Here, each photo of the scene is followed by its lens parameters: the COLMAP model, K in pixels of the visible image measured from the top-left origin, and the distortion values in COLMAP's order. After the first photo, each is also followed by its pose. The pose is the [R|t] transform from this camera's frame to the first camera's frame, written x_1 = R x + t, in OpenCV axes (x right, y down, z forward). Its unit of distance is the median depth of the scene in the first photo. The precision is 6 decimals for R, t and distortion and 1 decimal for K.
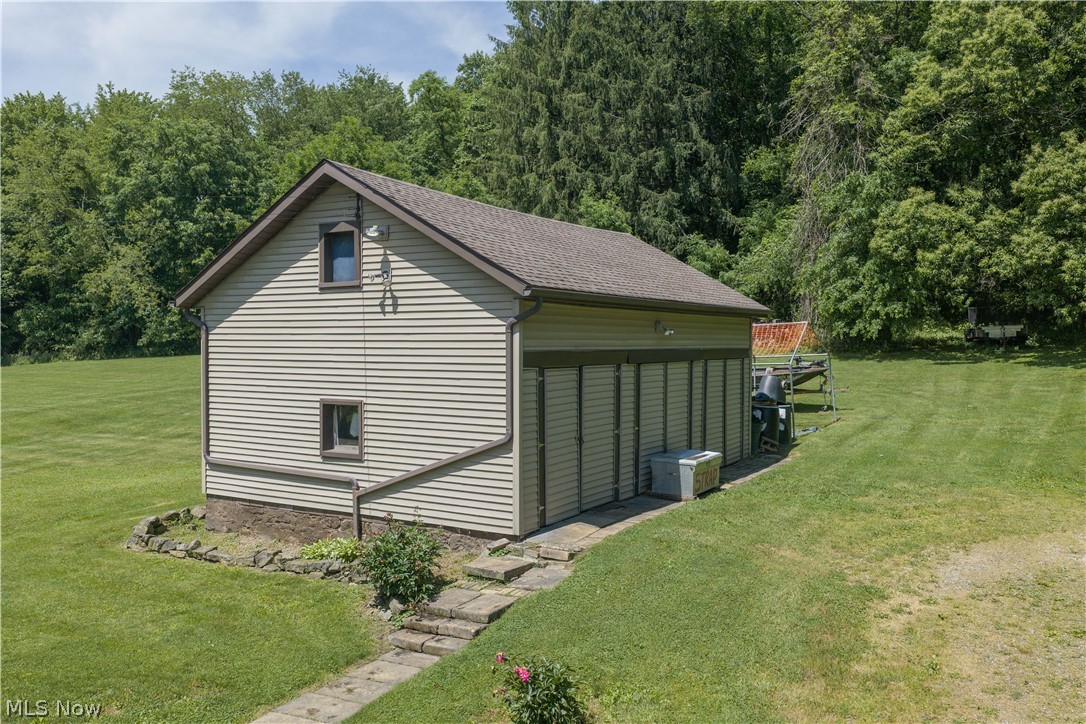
lens RADIAL K [[891.8, 0, 543.0], [0, 891.8, 362.0], [0, 0, 1]] dist [0.011726, -0.014663]
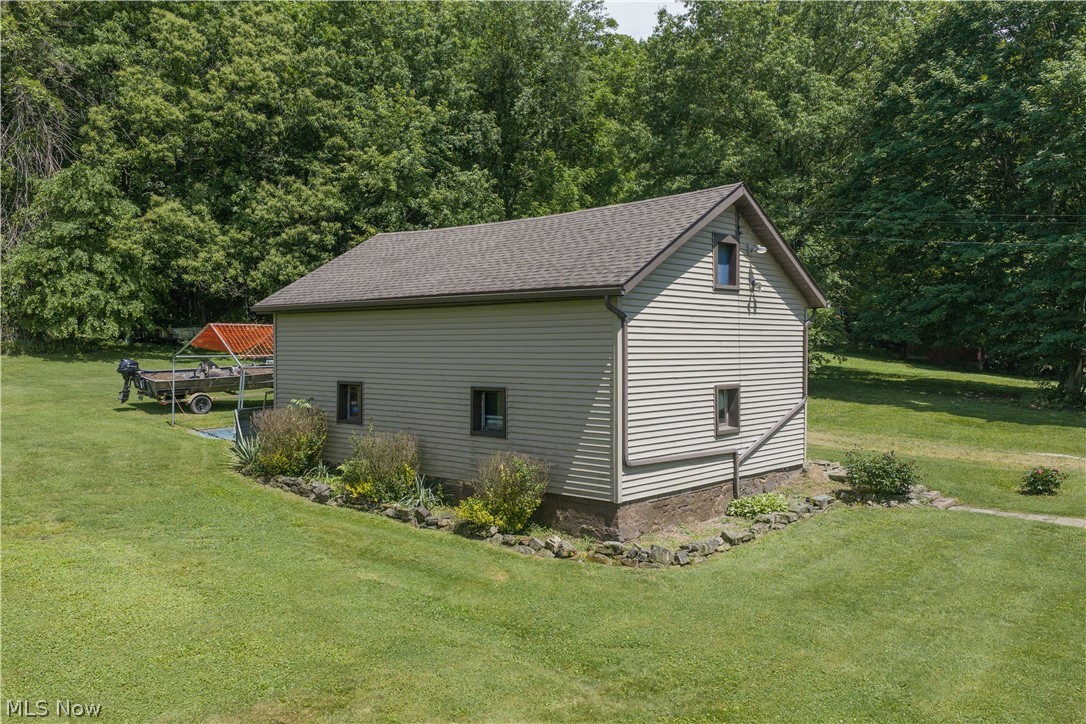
lens RADIAL K [[891.8, 0, 543.0], [0, 891.8, 362.0], [0, 0, 1]] dist [0.011726, -0.014663]
pose [[0.194151, -0.020892, 0.980749, -1.454677], [0.023769, 0.999580, 0.016588, -0.013510], [-0.980684, 0.020091, 0.194566, 1.024679]]
